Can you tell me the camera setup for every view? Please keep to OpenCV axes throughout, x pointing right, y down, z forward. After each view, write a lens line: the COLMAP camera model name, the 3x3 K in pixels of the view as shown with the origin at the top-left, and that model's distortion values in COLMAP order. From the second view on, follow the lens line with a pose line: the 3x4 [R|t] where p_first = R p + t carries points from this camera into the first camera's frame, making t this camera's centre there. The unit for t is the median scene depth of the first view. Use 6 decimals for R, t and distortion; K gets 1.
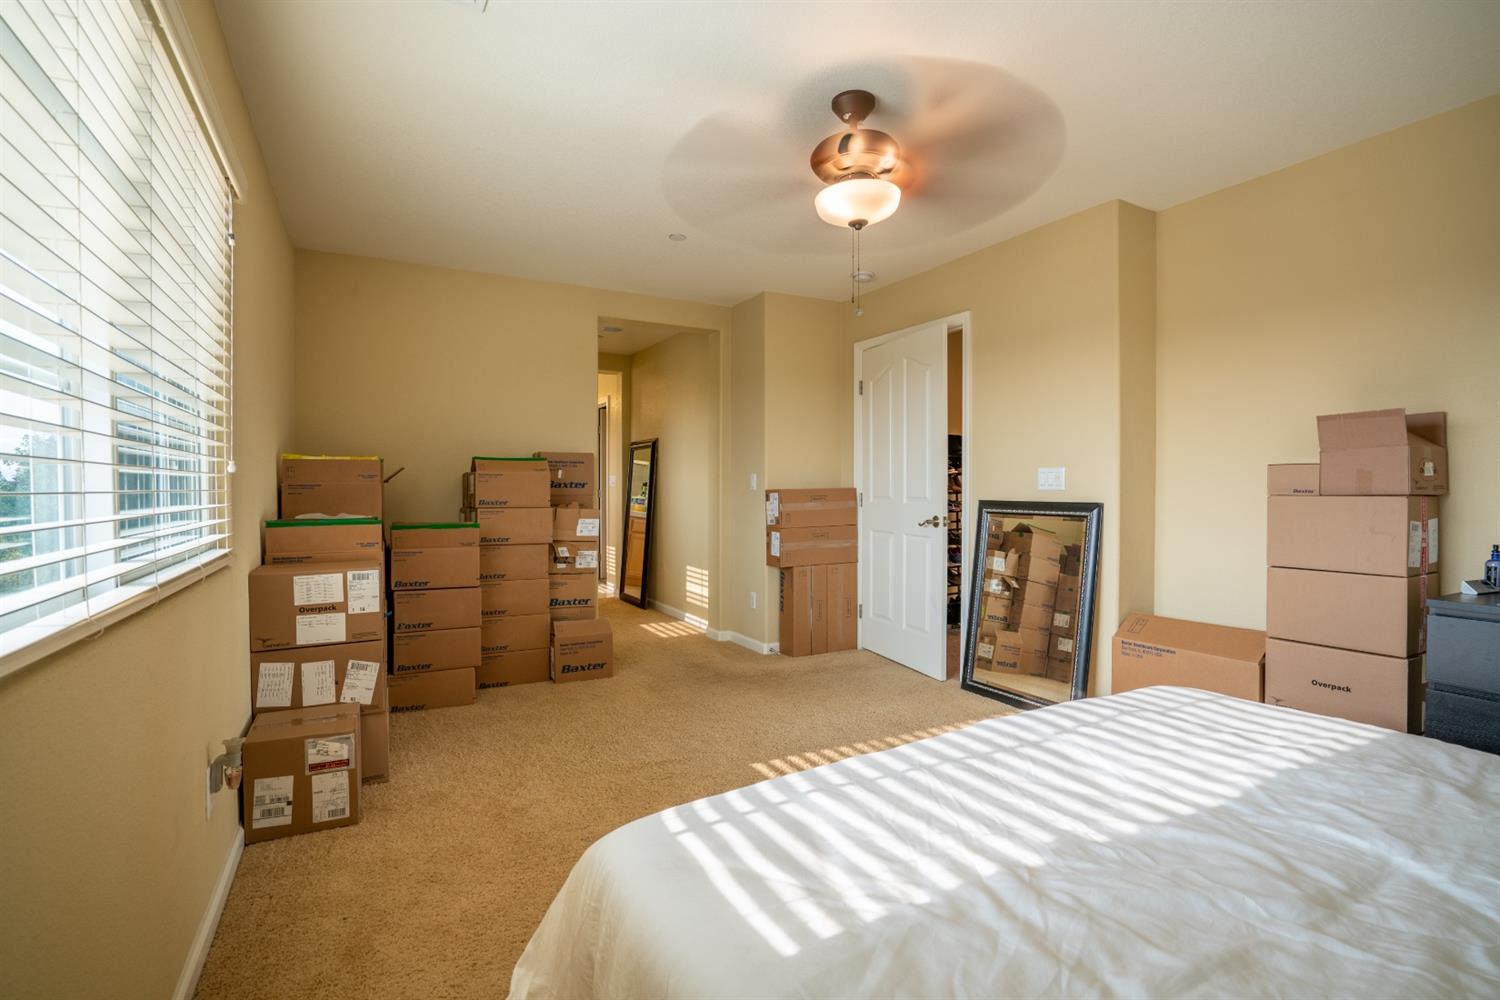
lens RADIAL K [[696.8, 0, 746.3], [0, 696.8, 497.3], [0, 0, 1]] dist [-0.063690, 0.028240]
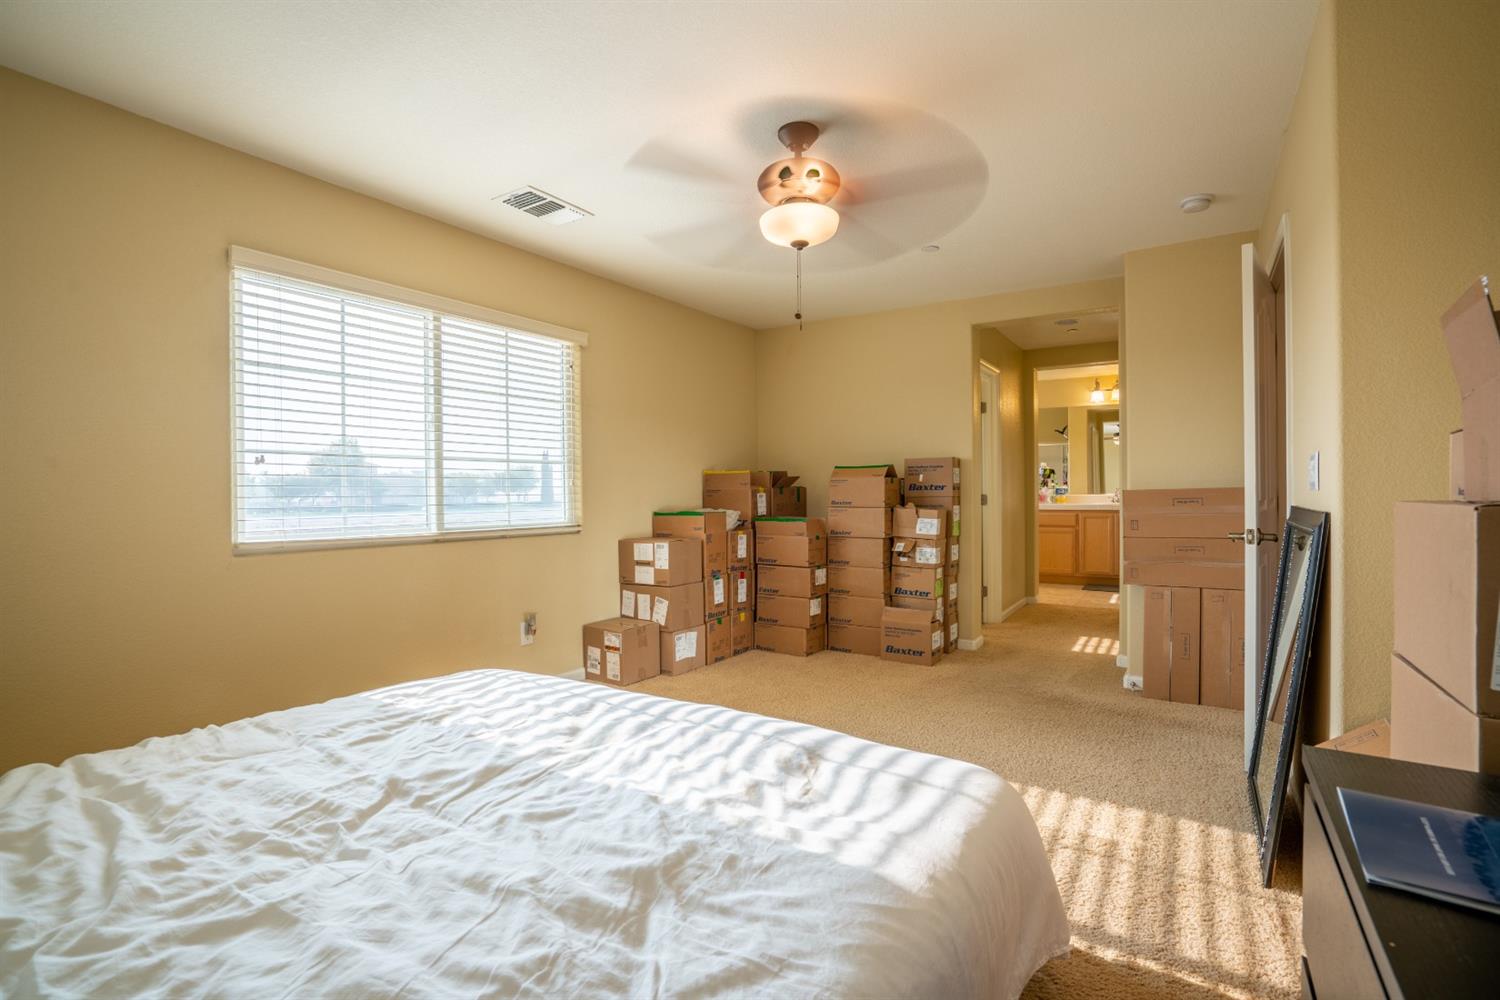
lens RADIAL K [[696.8, 0, 746.3], [0, 696.8, 497.3], [0, 0, 1]] dist [-0.063690, 0.028240]
pose [[0.470470, -0.001188, -0.882415, 1.018163], [-0.002335, 0.999994, -0.002592, 0.001532], [0.882413, 0.003280, 0.470464, 0.397709]]
